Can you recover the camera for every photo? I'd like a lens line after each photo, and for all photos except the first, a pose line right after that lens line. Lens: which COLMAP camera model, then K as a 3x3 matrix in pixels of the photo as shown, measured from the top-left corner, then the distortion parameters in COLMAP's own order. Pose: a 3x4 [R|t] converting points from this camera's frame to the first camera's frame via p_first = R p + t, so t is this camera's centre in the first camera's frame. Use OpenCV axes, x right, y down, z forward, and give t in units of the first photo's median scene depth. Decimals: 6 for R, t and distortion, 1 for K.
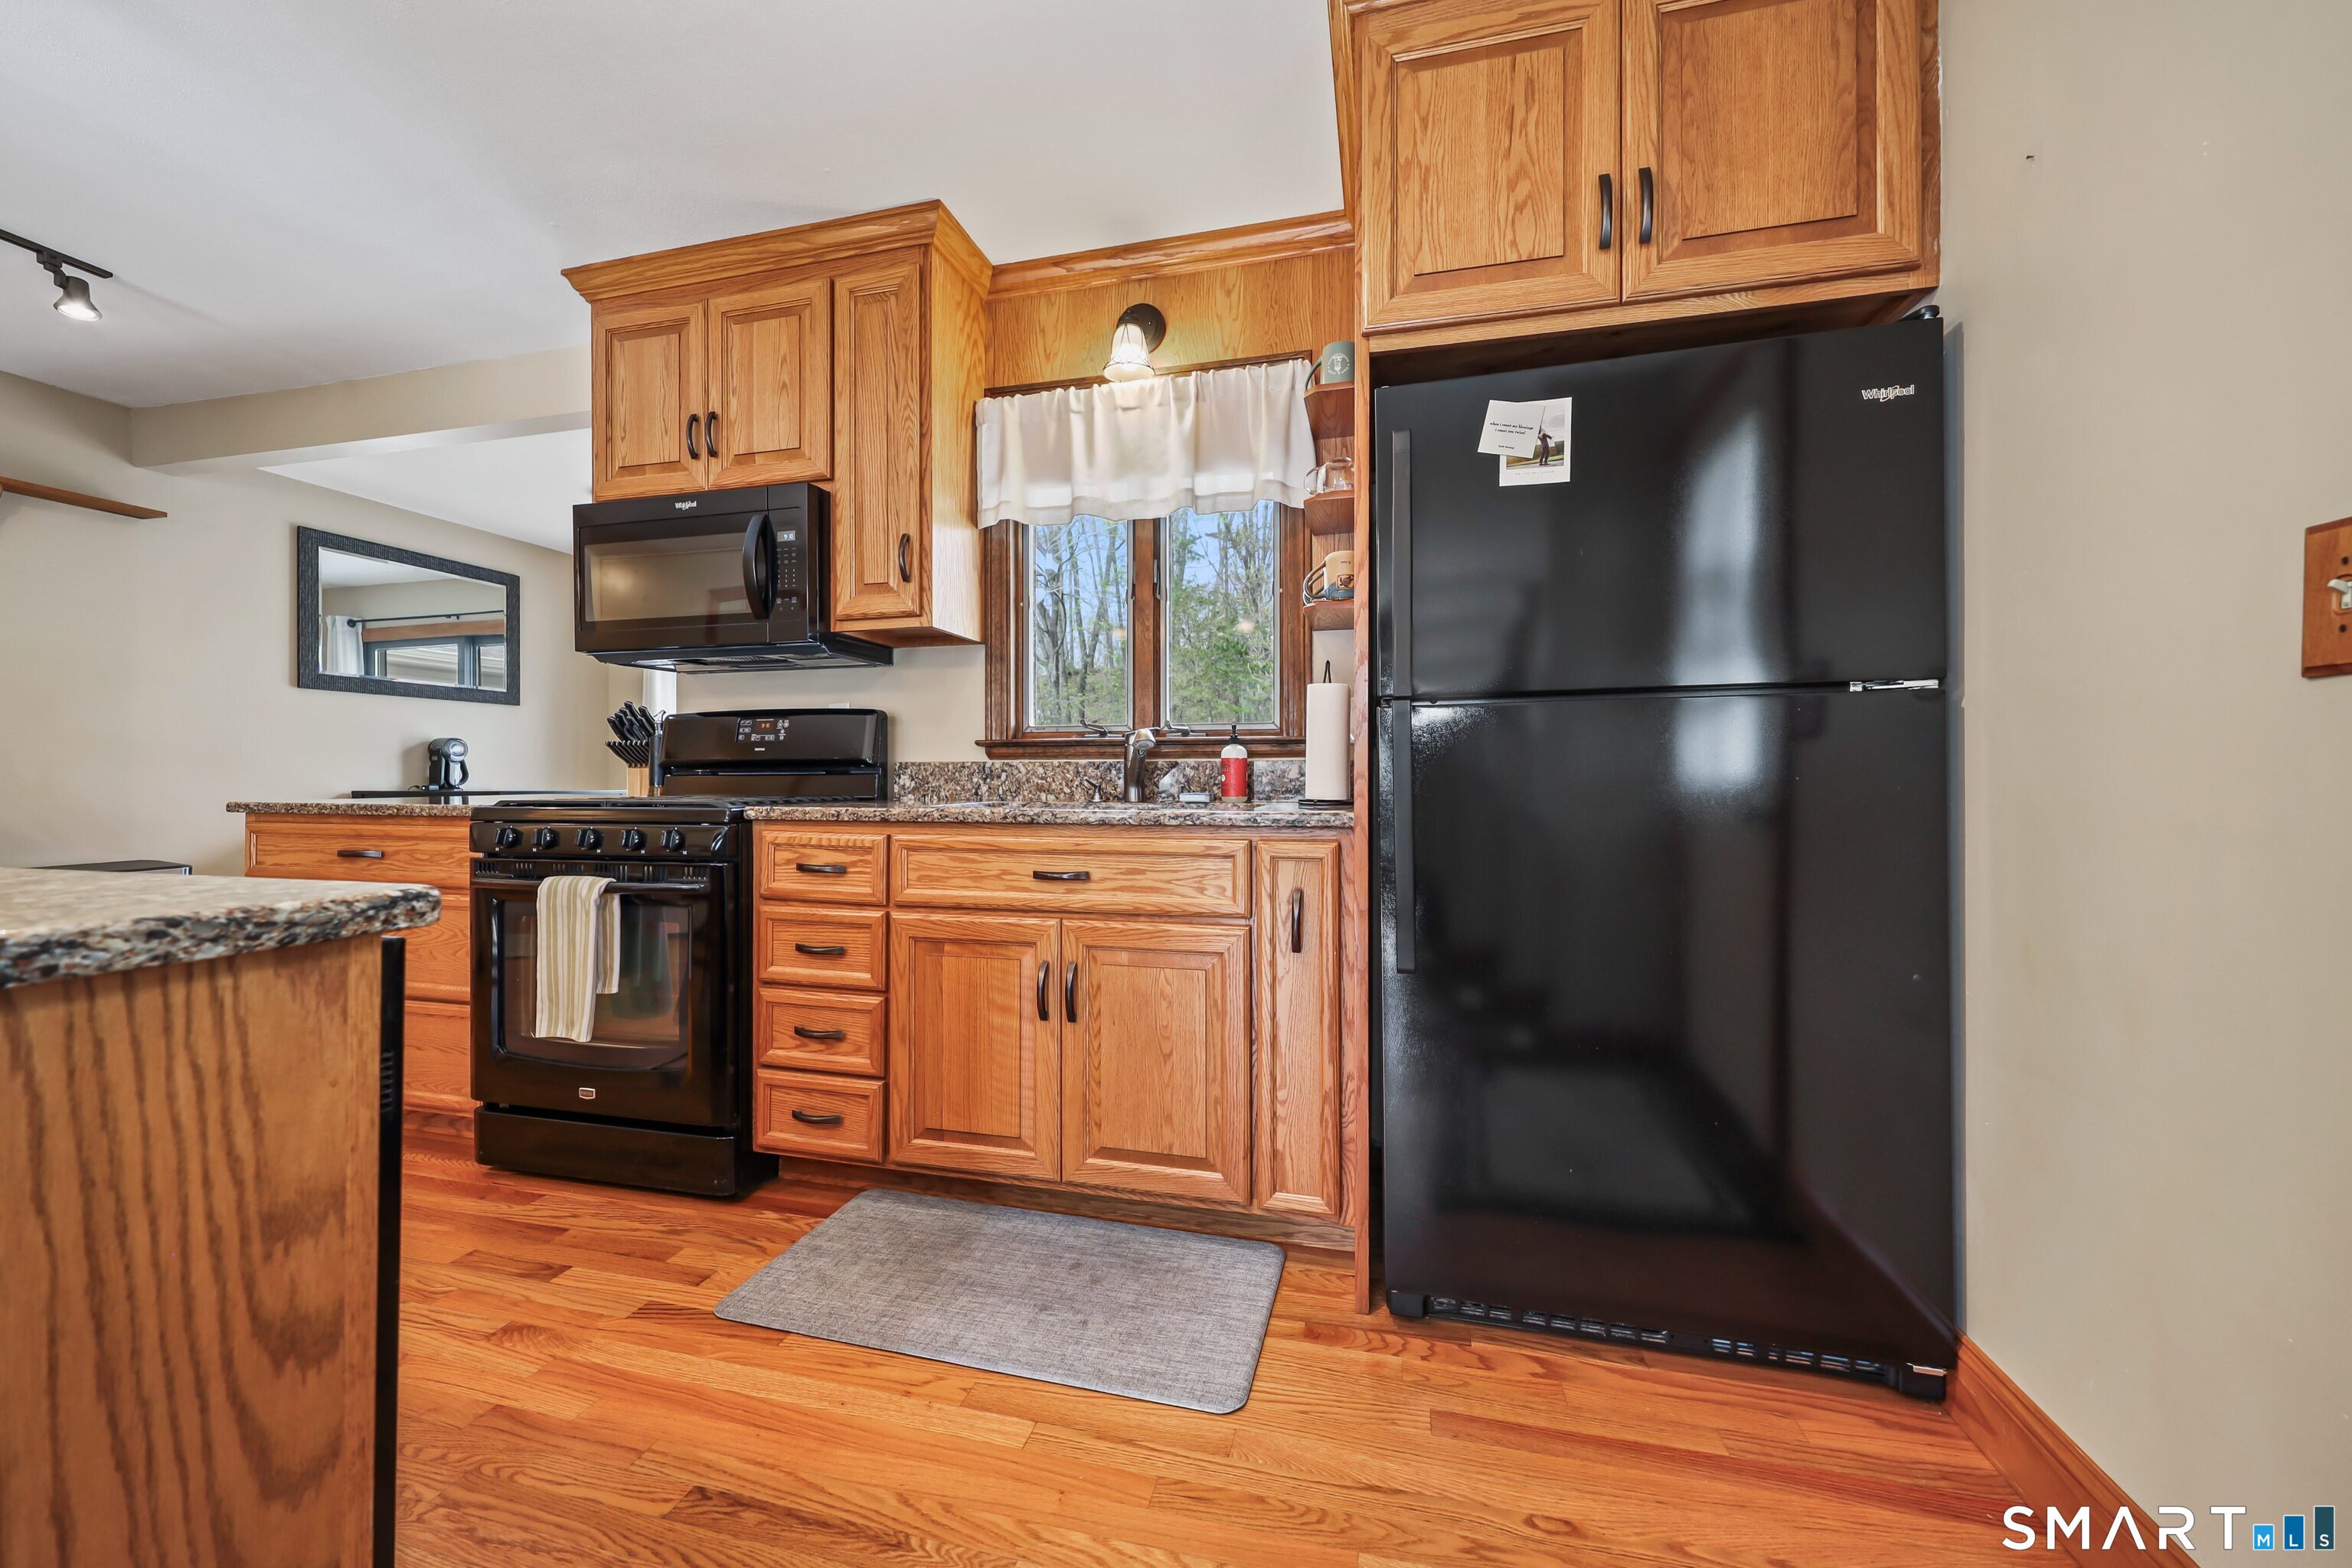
lens RADIAL K [[895.7, 0, 1179.2], [0, 895.7, 771.8], [0, 0, 1]] dist [-0.003169, -0.000286]
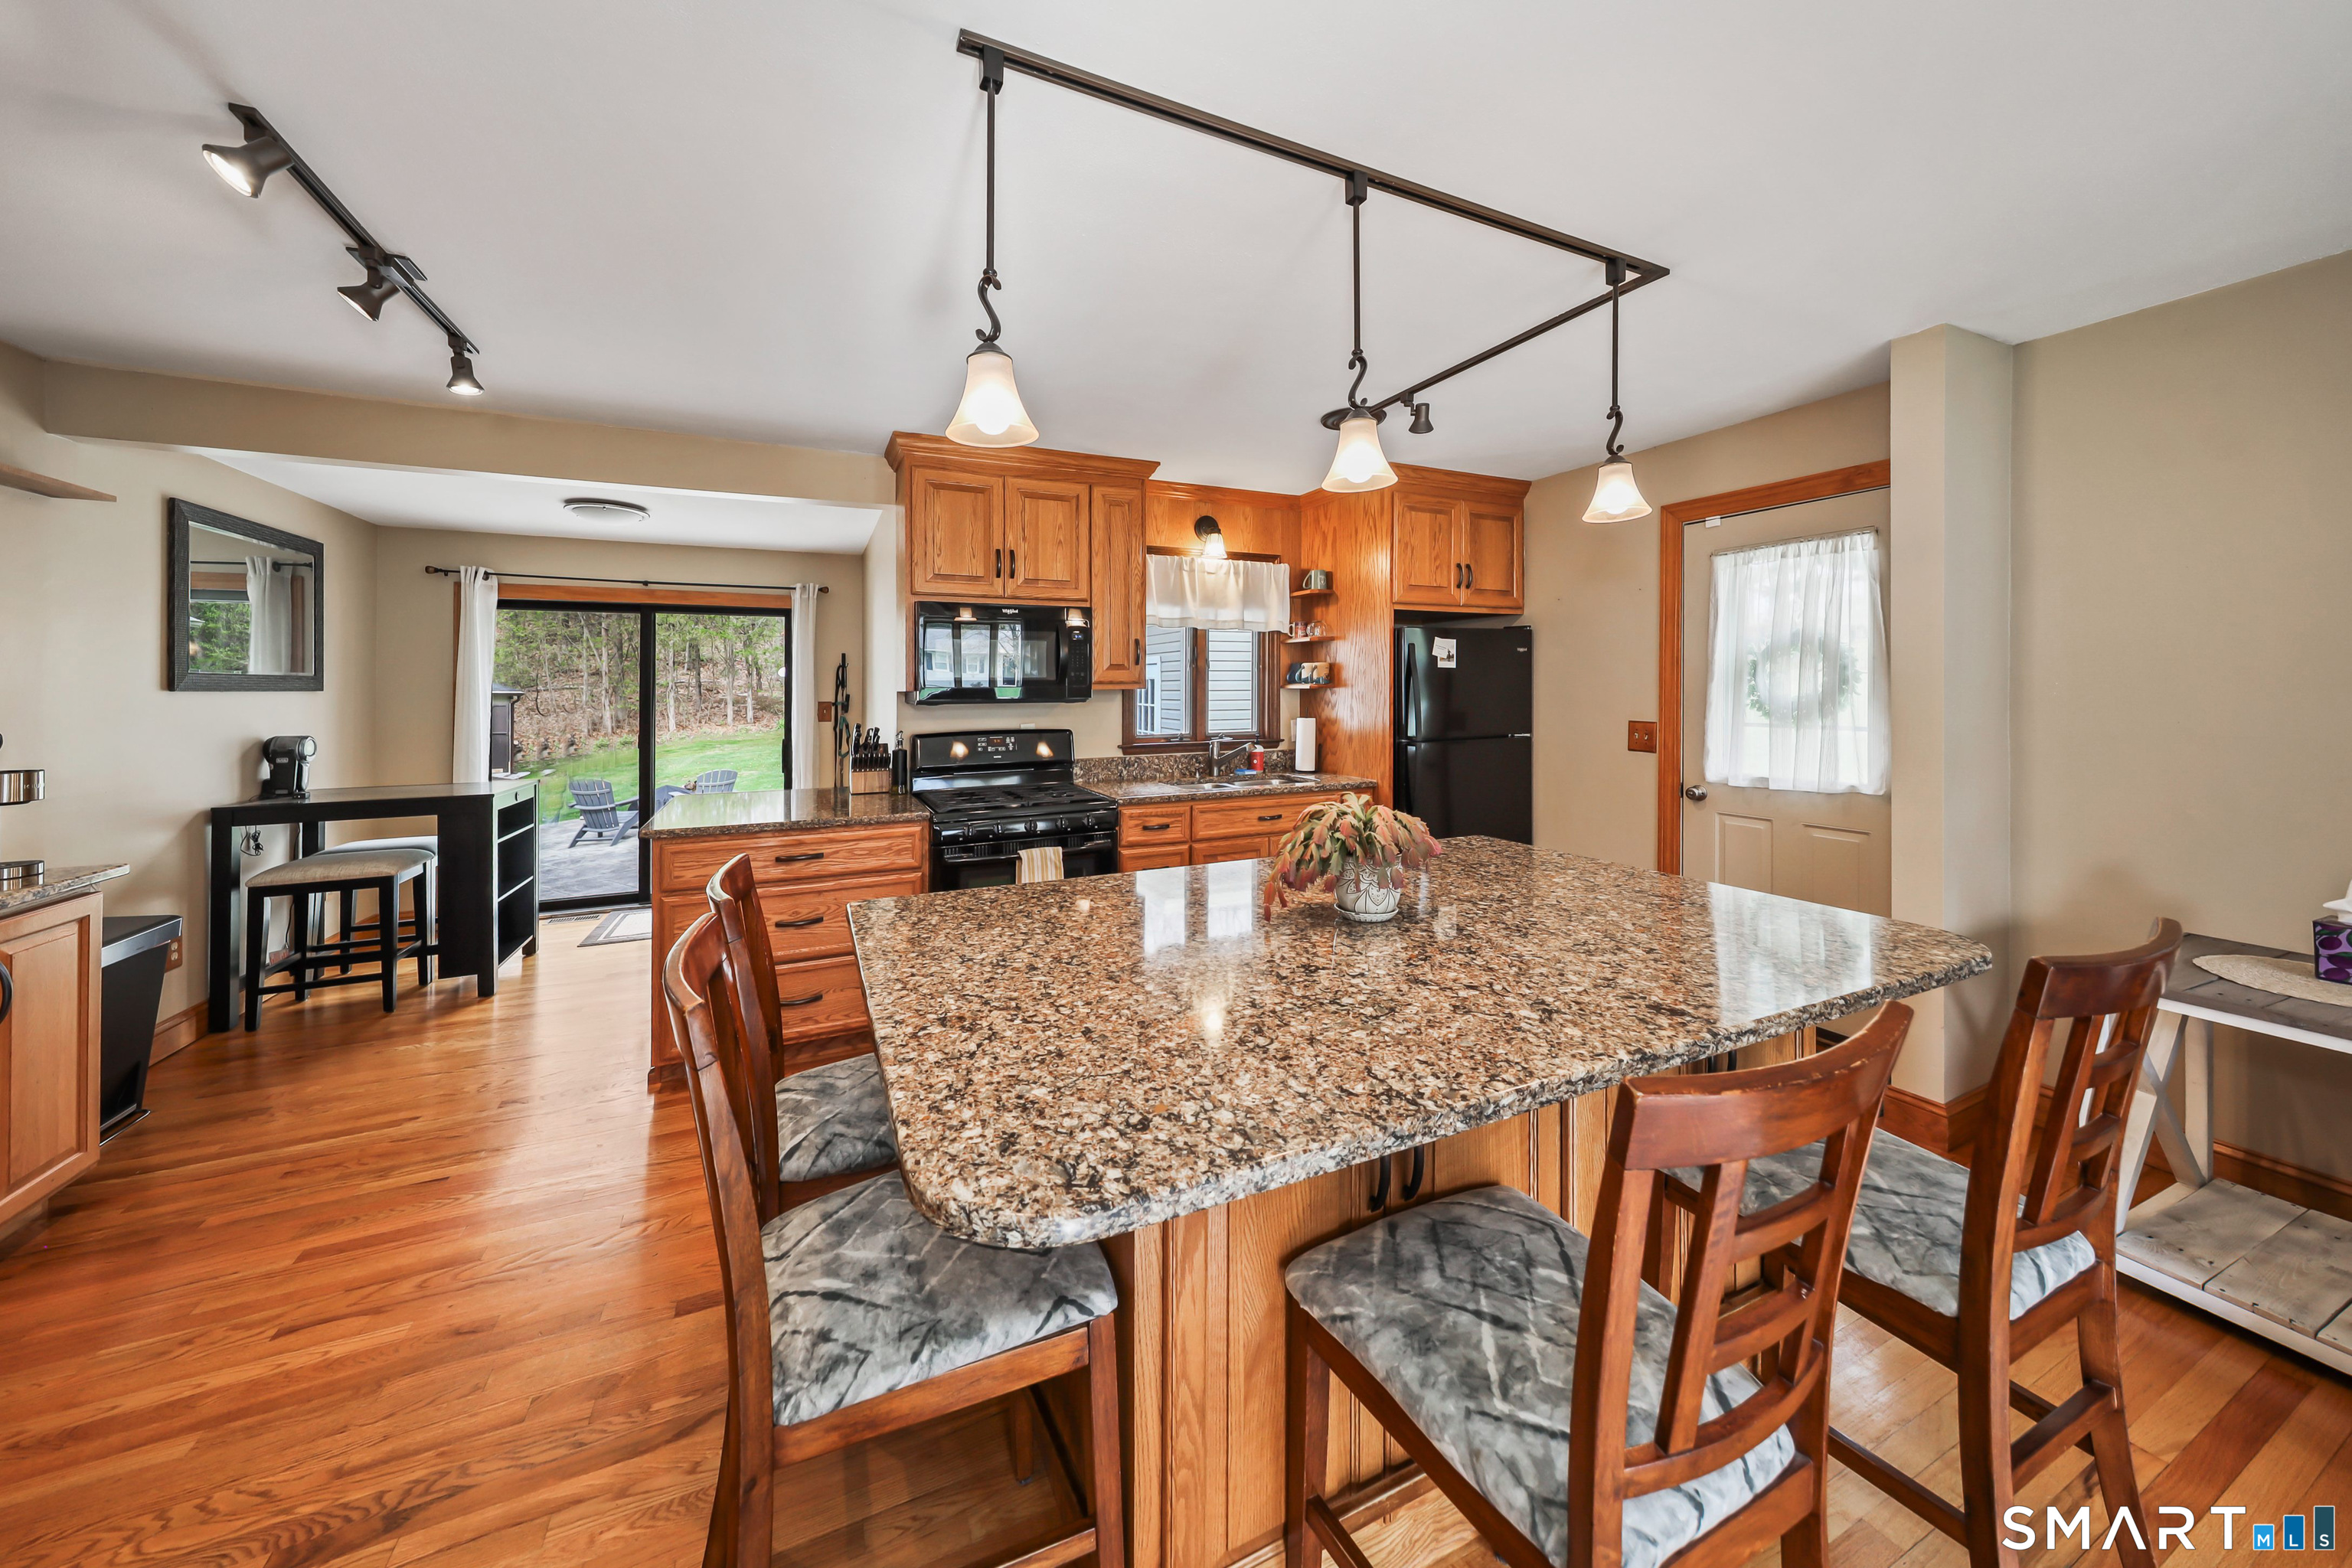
lens RADIAL K [[805.1, 0, 1173.6], [0, 805.1, 675.6], [0, 0, 1]] dist [-0.000118, -0.000006]
pose [[0.771251, 0.005123, 0.636511, -1.270718], [0.000931, 0.999957, -0.009177, -0.172742], [-0.636531, 0.007671, 0.771213, -0.303950]]
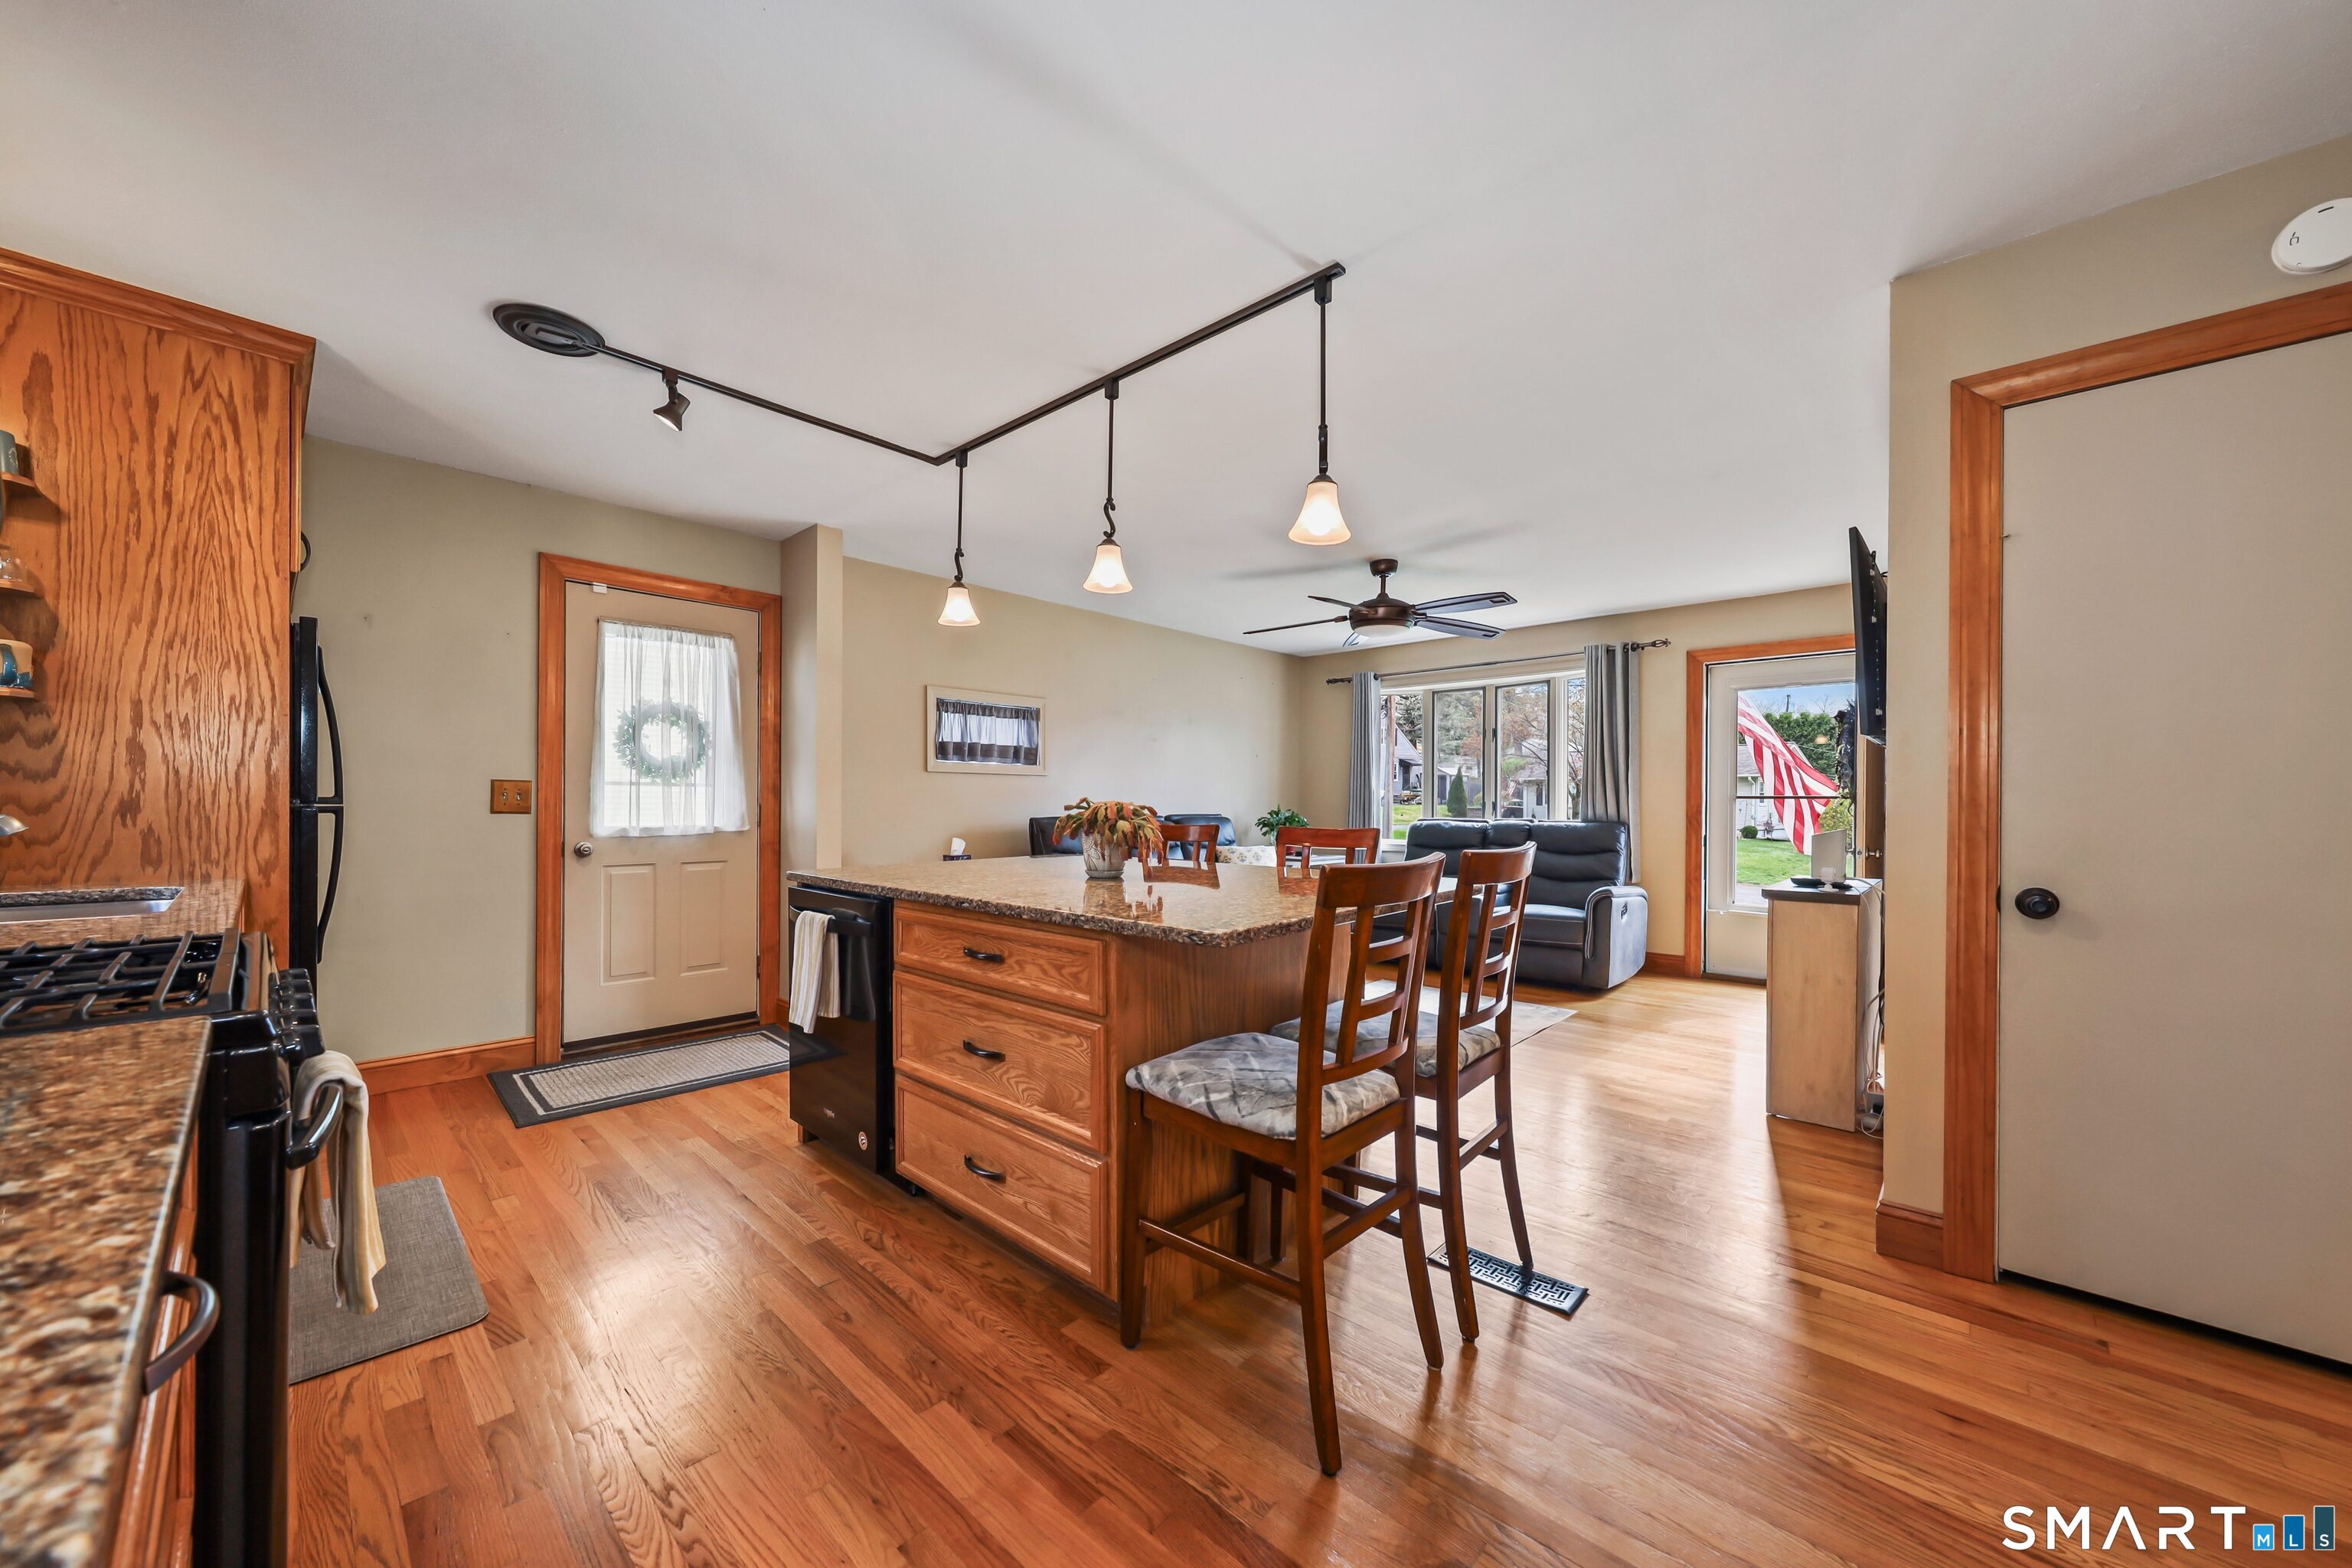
lens RADIAL K [[834.4, 0, 1163.2], [0, 834.4, 792.8], [0, 0, 1]] dist [-0.000615, -0.000090]
pose [[-0.880905, -0.001139, 0.473292, -1.274979], [-0.008498, 0.999874, -0.013410, -0.064643], [-0.473217, -0.015835, -0.880803, 1.081288]]
